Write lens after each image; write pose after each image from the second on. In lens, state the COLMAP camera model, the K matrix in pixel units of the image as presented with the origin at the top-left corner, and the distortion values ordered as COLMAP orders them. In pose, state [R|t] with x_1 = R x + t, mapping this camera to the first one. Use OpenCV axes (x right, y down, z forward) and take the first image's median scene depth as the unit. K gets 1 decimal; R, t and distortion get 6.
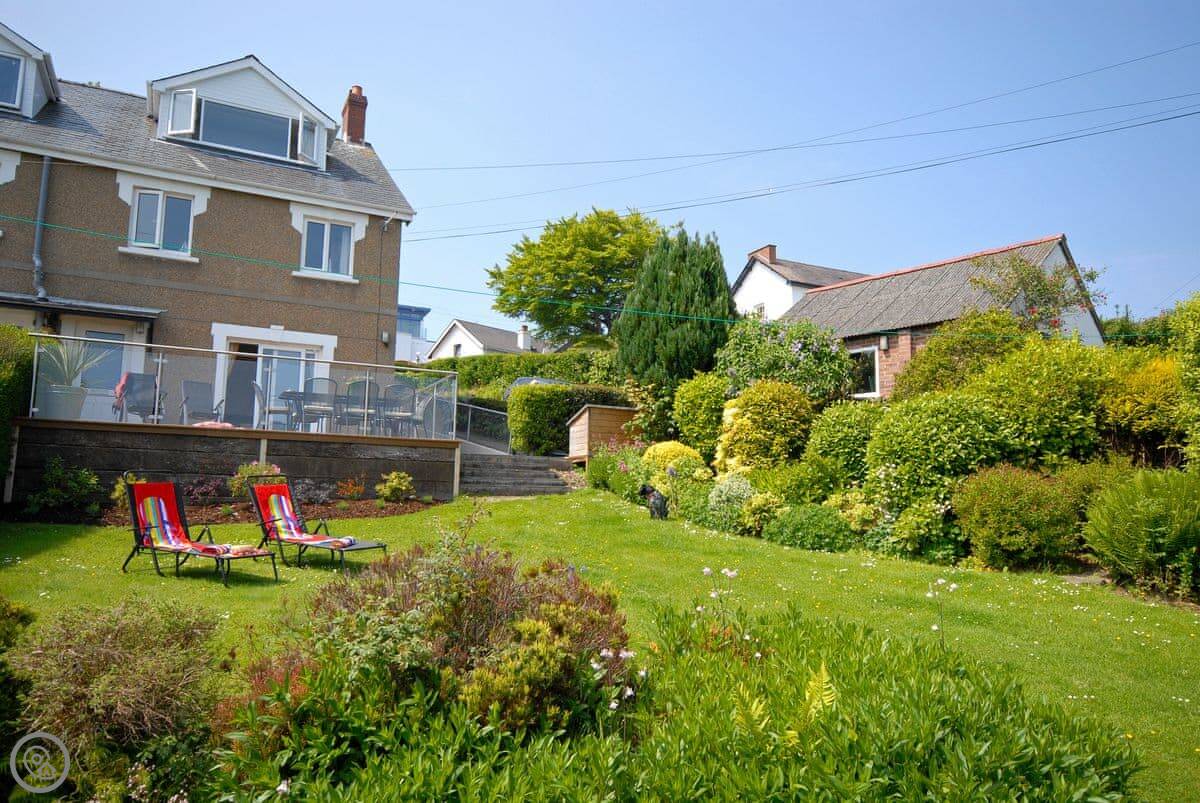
lens RADIAL K [[905.4, 0, 591.3], [0, 905.4, 398.3], [0, 0, 1]] dist [-0.004237, 0.060148]
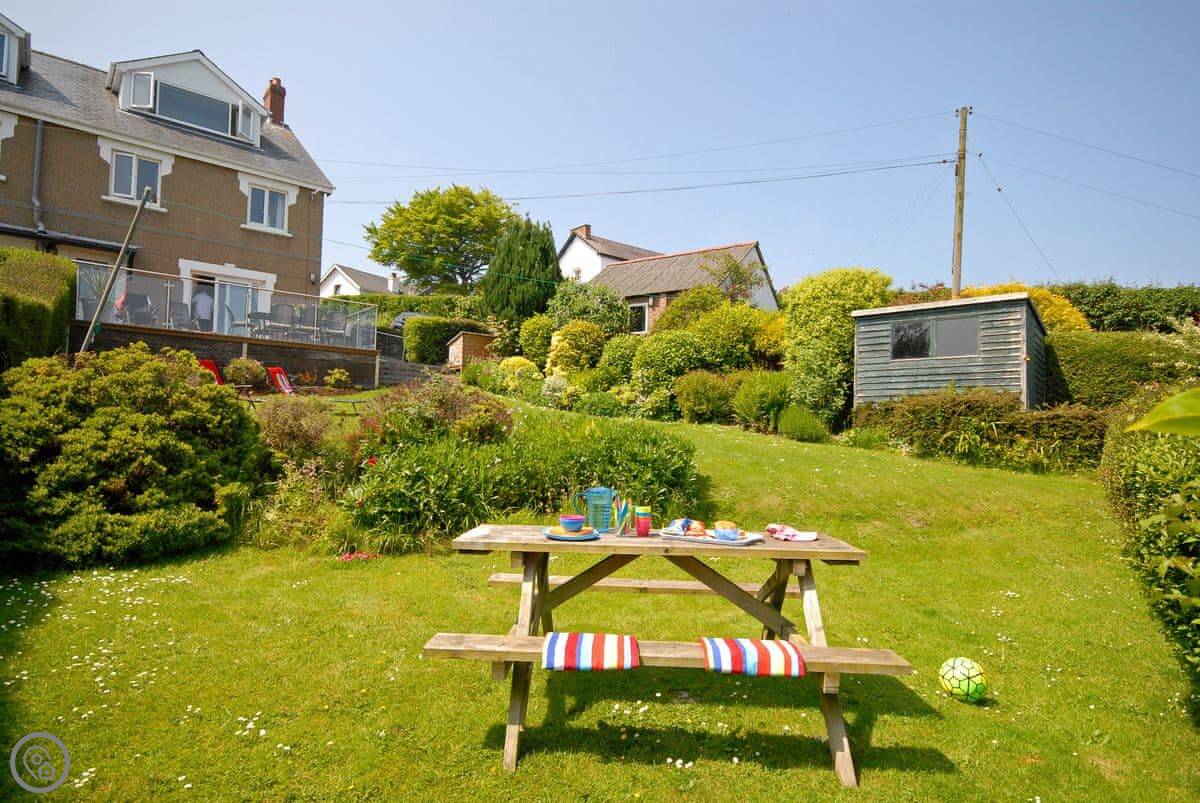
lens RADIAL K [[679.0, 0, 600.0], [0, 679.0, 401.5], [0, 0, 1]] dist [0.020194, 0.001339]
pose [[0.974872, 0.021414, 0.221735, -0.029202], [-0.042372, 0.995023, 0.090193, 0.010919], [-0.218700, -0.097322, 0.970927, -0.165025]]
